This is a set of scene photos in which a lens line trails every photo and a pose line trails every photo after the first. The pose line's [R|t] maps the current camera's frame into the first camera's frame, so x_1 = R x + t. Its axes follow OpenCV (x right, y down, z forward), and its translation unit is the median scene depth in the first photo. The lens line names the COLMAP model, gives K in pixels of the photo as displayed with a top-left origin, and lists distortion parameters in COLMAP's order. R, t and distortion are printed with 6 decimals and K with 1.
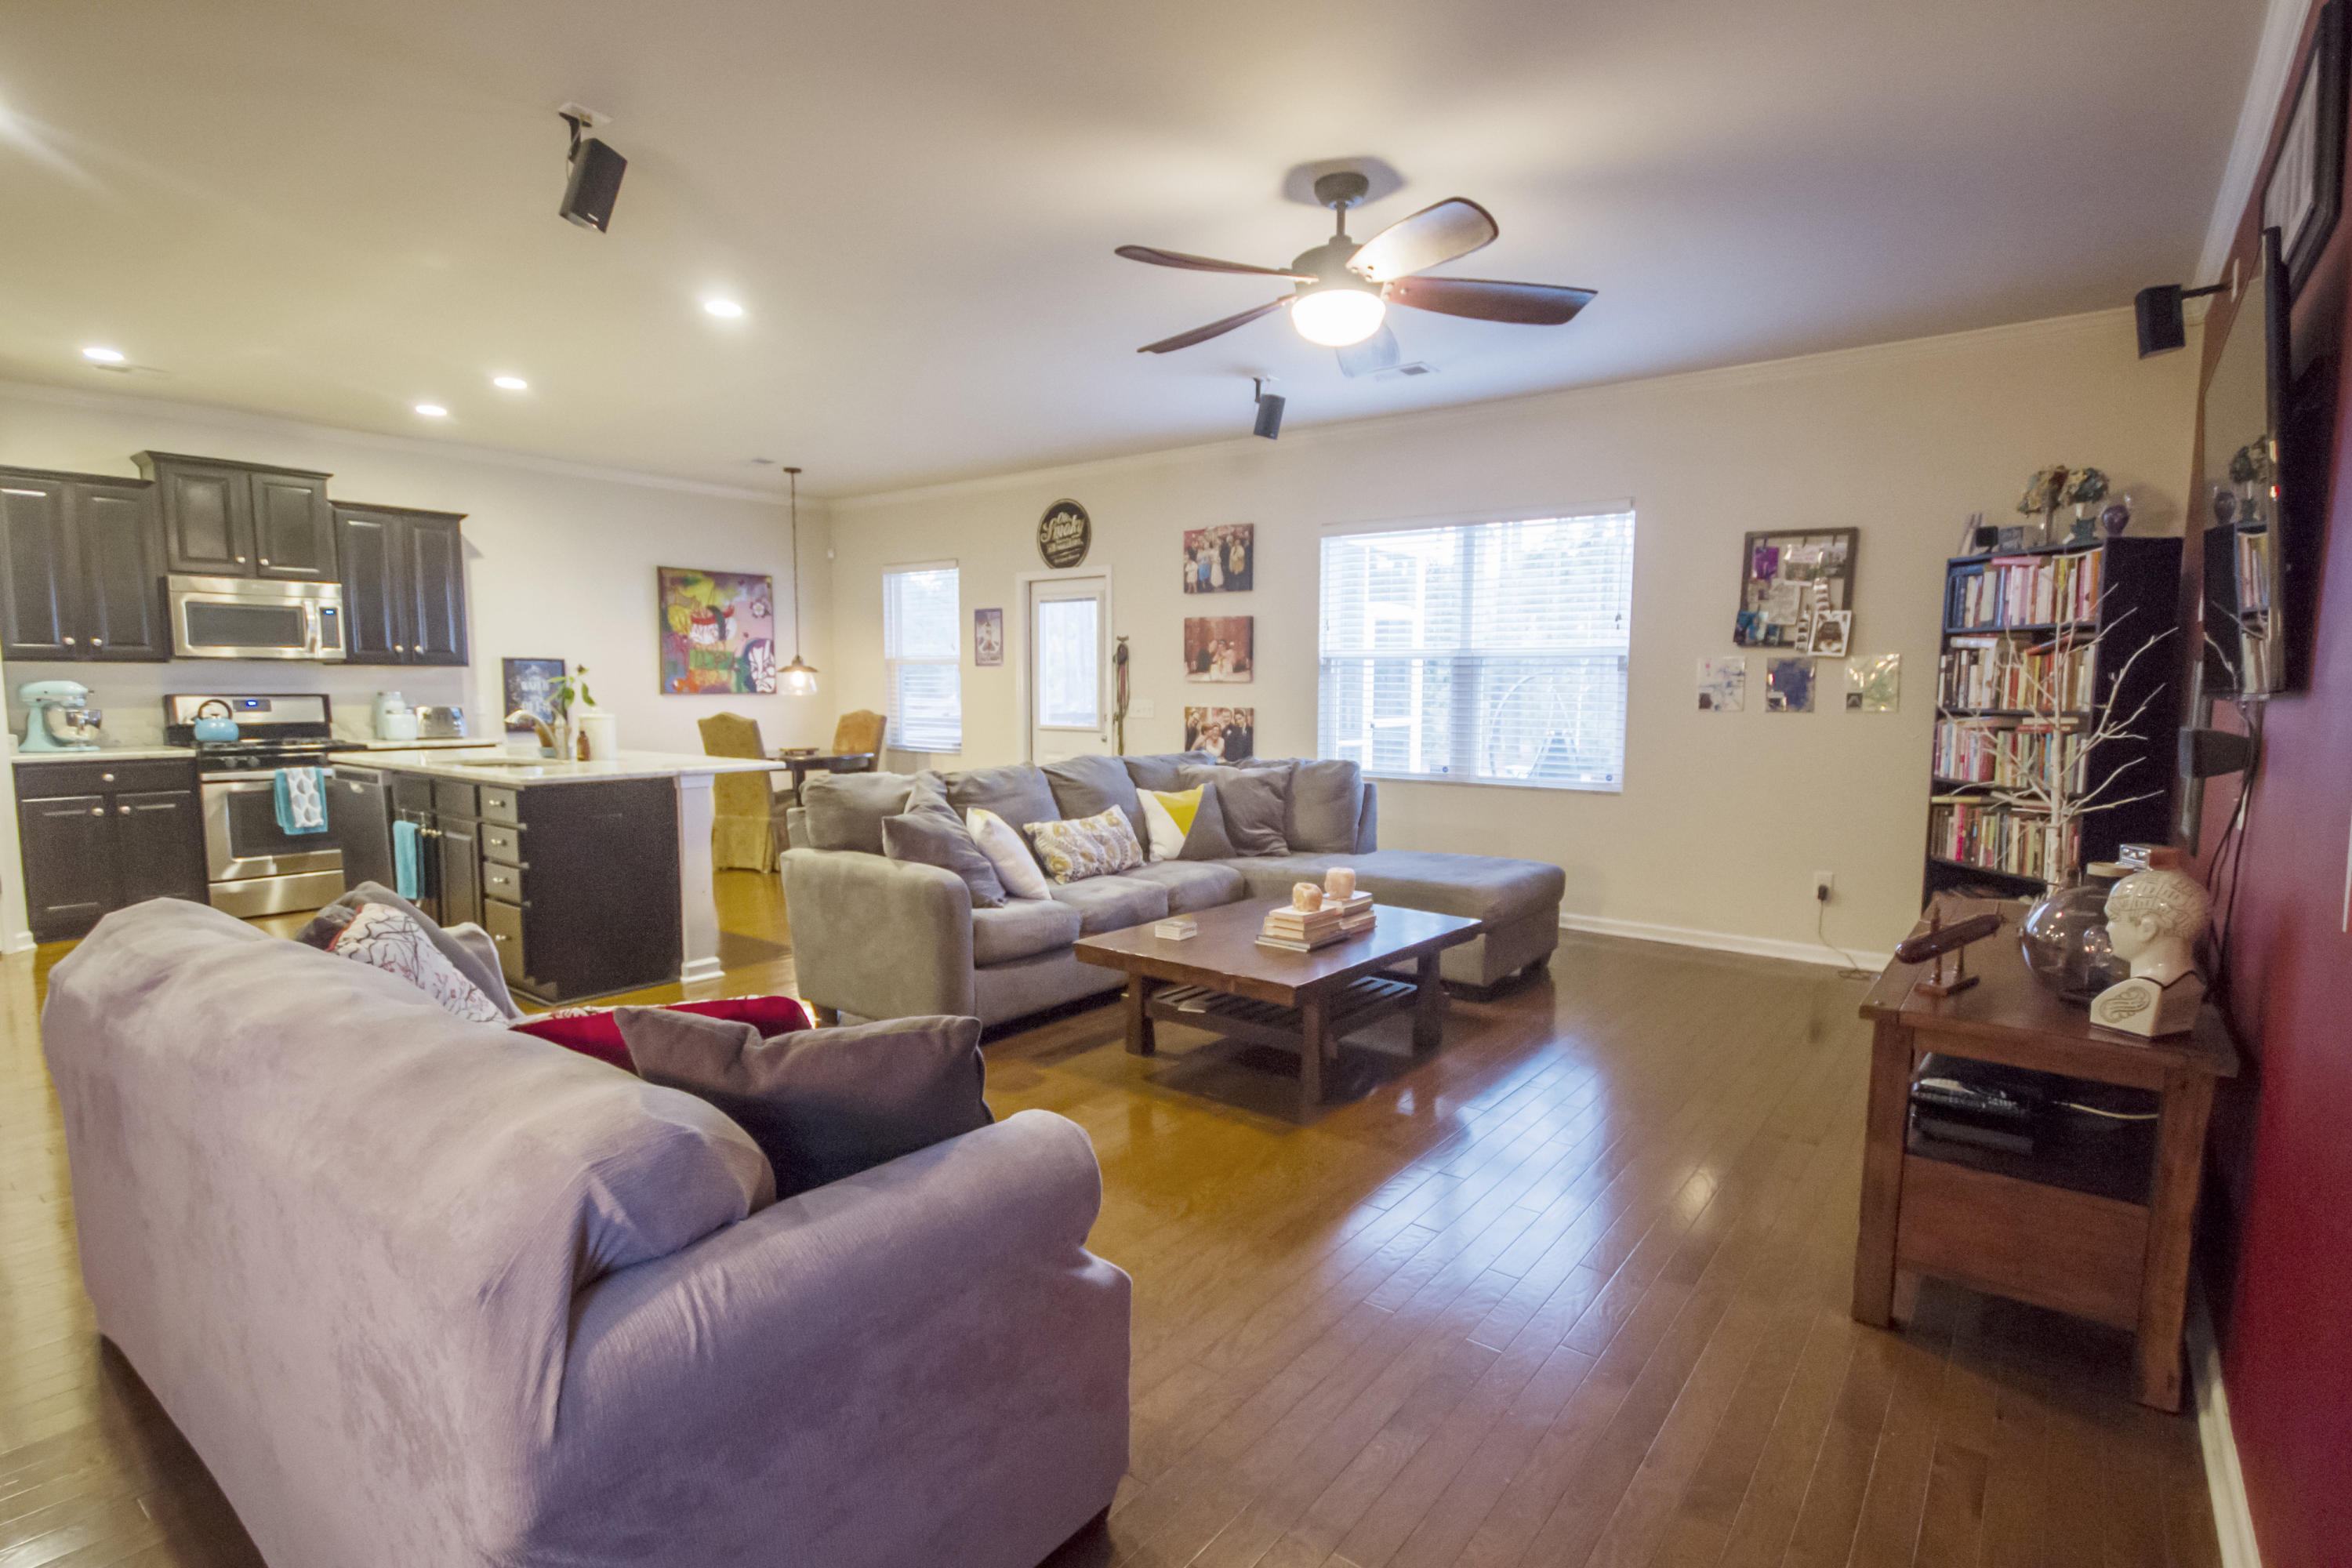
lens RADIAL K [[1156.6, 0, 1181.6], [0, 1156.6, 810.8], [0, 0, 1]] dist [-0.002911, -0.000656]
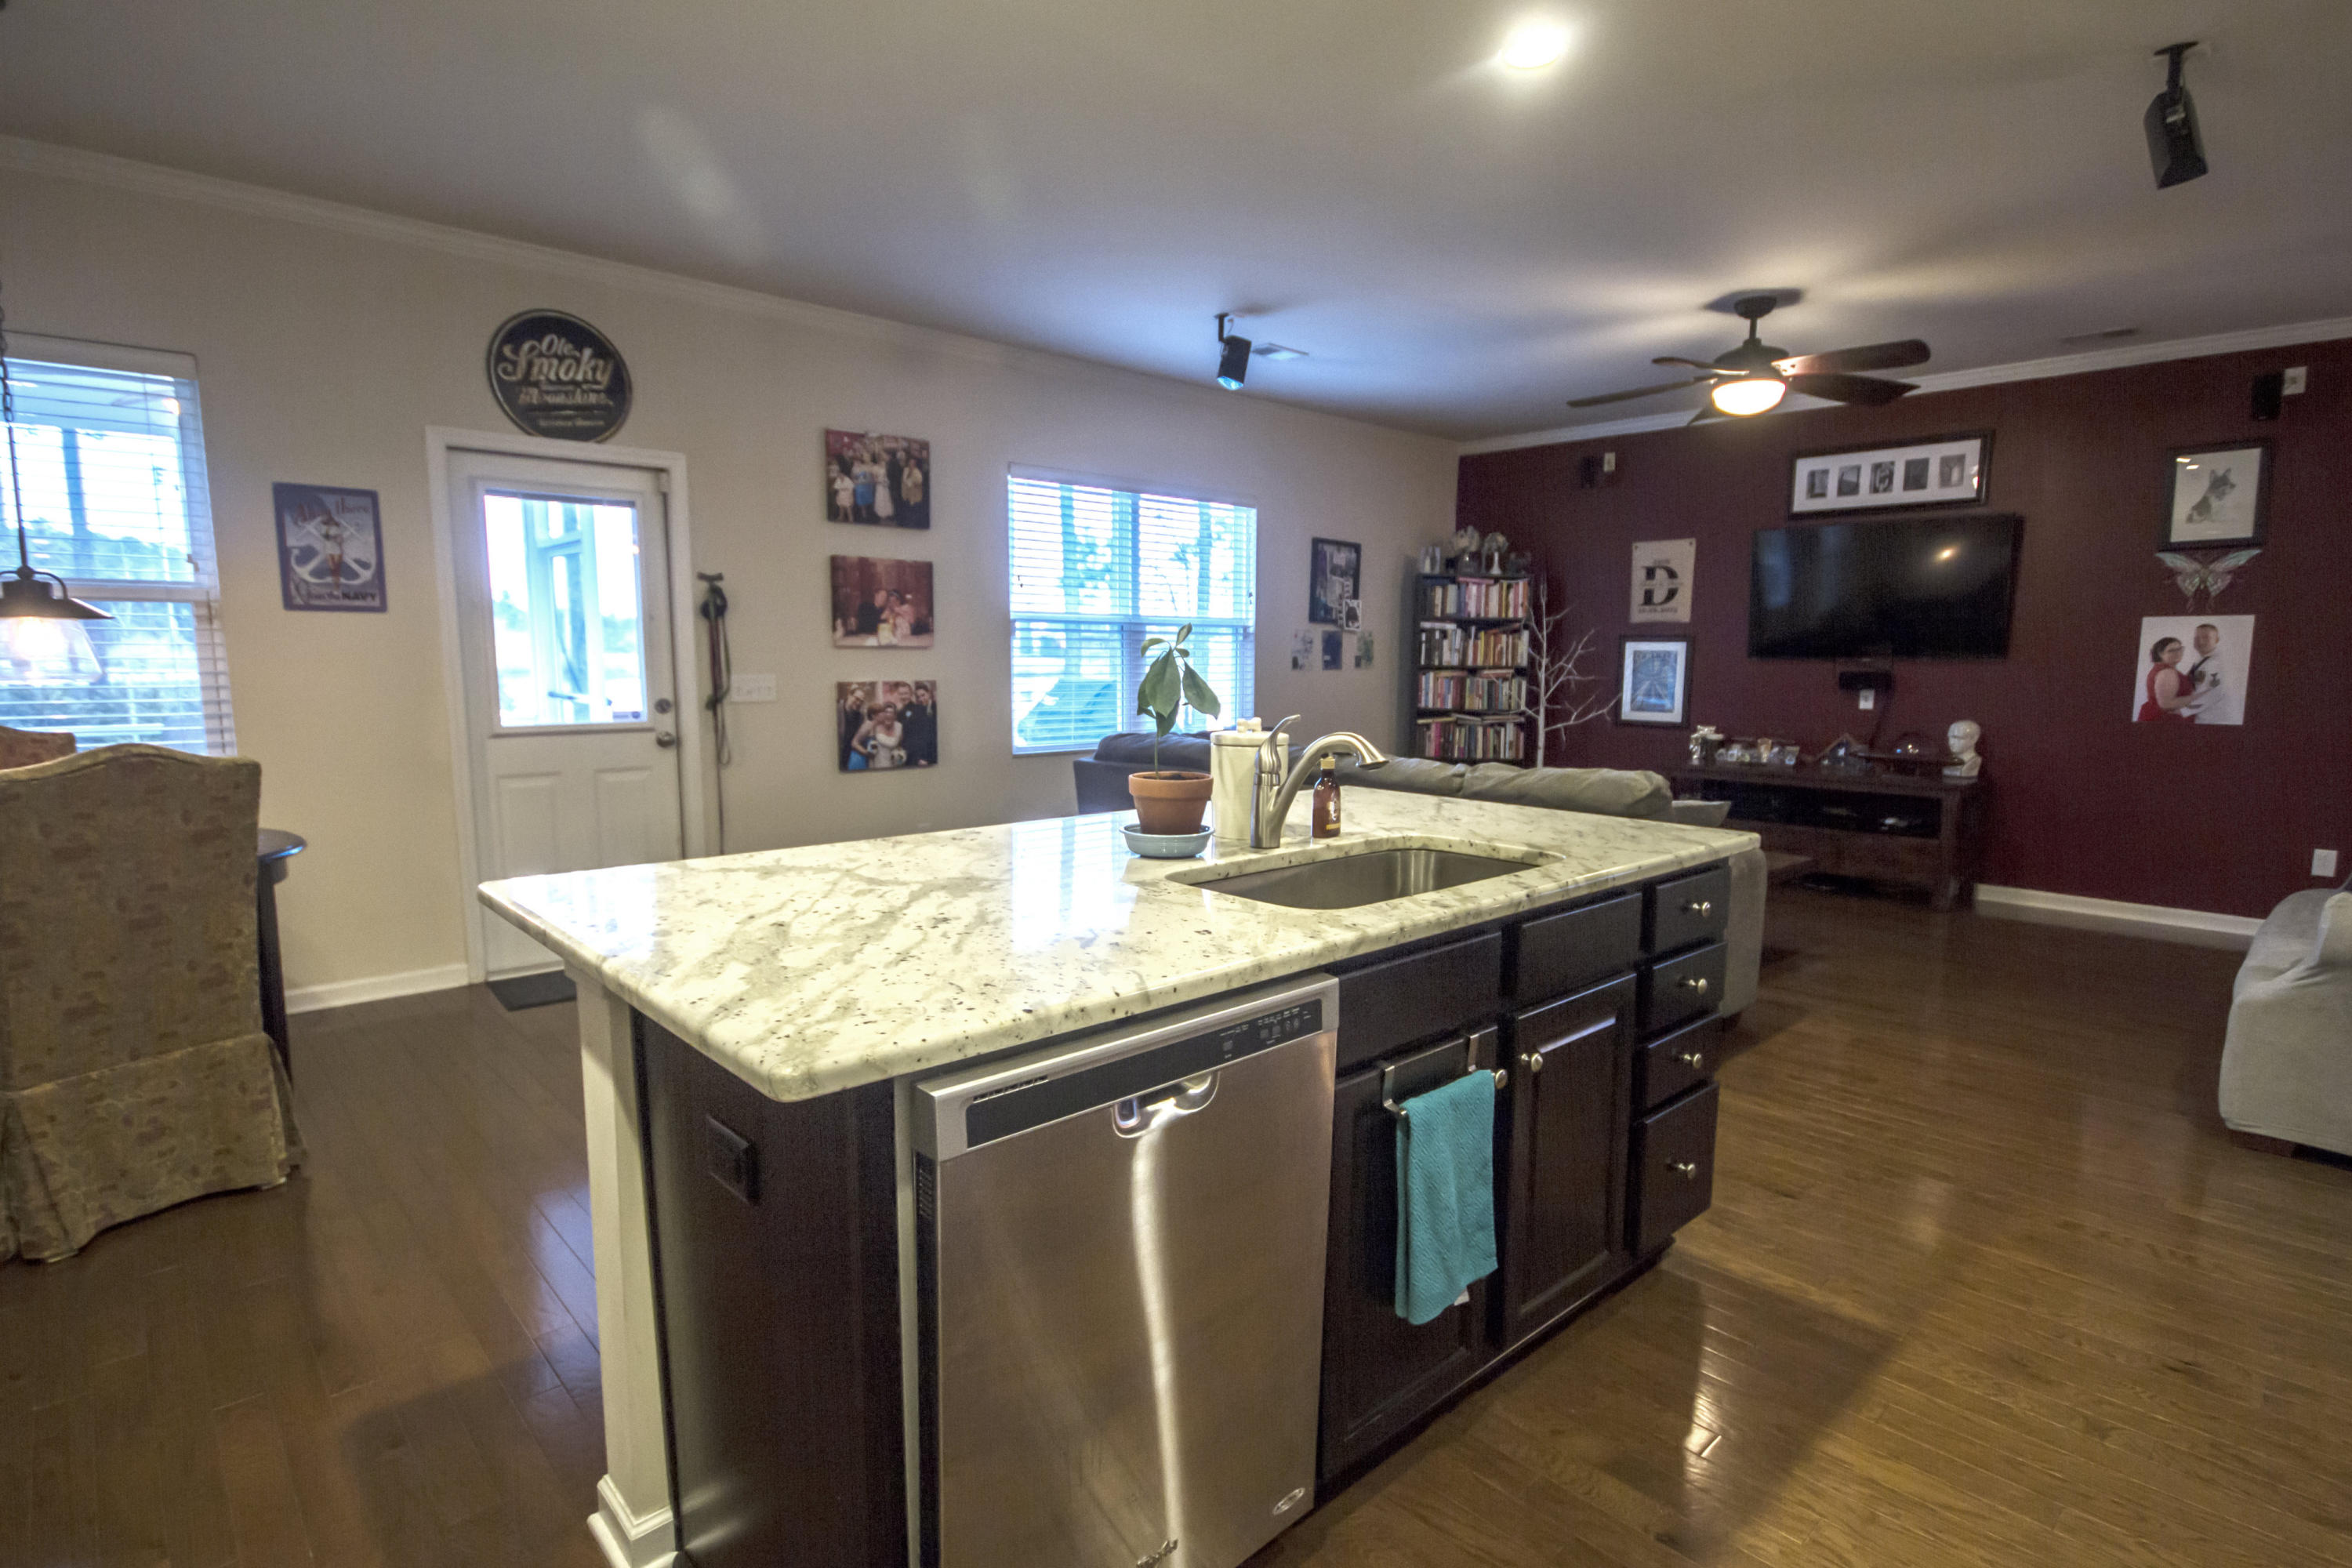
lens RADIAL K [[1180.8, 0, 1174.1], [0, 1180.8, 804.3], [0, 0, 1]] dist [0.000825, -0.000673]
pose [[0.168917, -0.132181, 0.976727, -0.785615], [0.101106, 0.988063, 0.116230, -0.092330], [-0.980431, 0.079120, 0.180265, 0.786285]]
